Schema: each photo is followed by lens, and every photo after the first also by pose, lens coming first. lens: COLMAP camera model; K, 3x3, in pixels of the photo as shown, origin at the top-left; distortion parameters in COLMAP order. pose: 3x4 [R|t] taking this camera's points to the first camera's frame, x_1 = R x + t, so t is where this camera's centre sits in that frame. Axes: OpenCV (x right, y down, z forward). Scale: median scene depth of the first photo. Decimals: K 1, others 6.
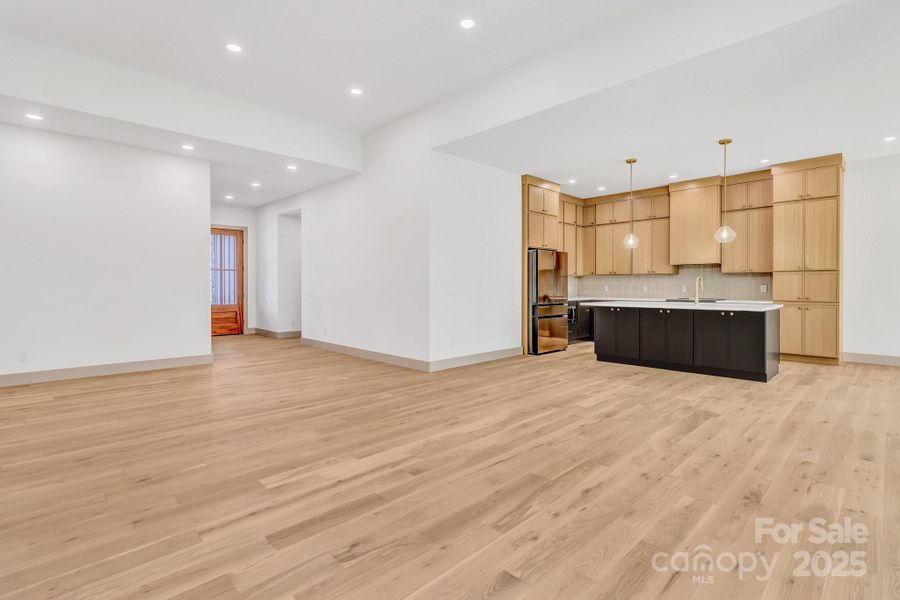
lens RADIAL K [[429.5, 0, 450.4], [0, 429.5, 288.4], [0, 0, 1]] dist [-0.001068, -0.000201]
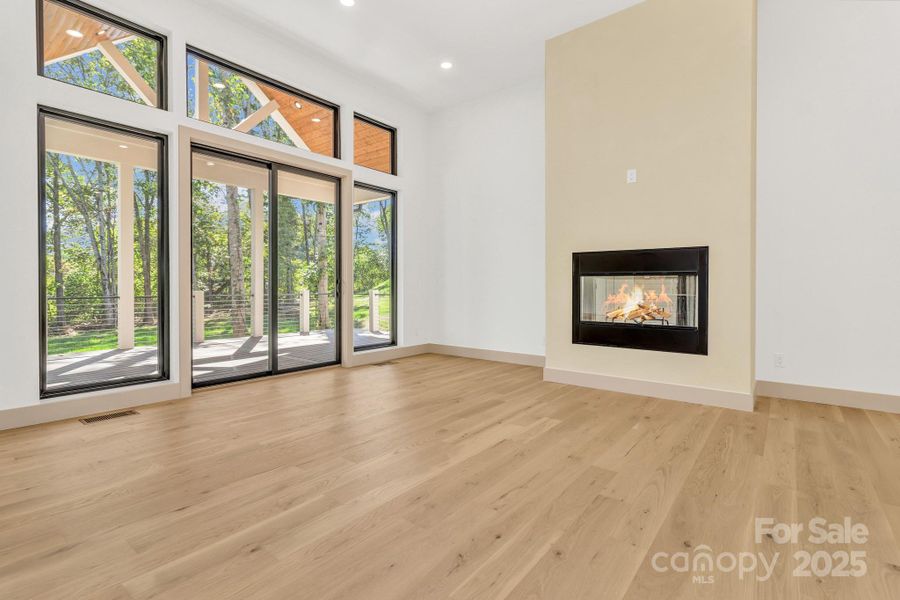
lens RADIAL K [[429.5, 0, 450.4], [0, 429.5, 288.4], [0, 0, 1]] dist [-0.001068, -0.000201]
pose [[-0.991559, -0.000015, -0.129660, 0.044488], [-0.001898, 0.999895, 0.014397, 0.032787], [0.129646, 0.014522, -0.991454, 2.035021]]
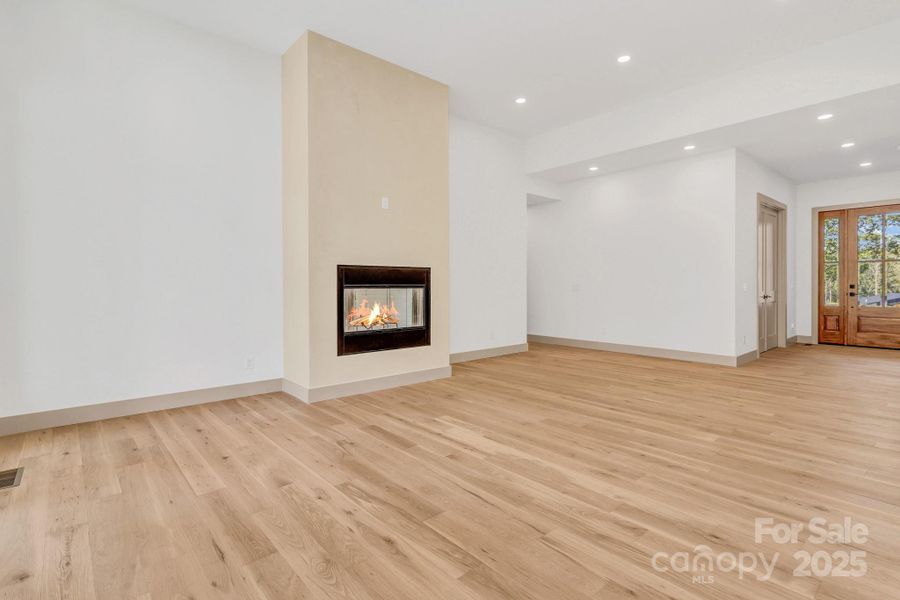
lens RADIAL K [[441.1, 0, 448.8], [0, 441.1, 286.8], [0, 0, 1]] dist [0.009409, -0.000165]
pose [[-0.058261, 0.007707, -0.998272, 0.989305], [0.000583, 0.999970, 0.007686, -0.009587], [0.998301, -0.000134, -0.058263, 1.010858]]
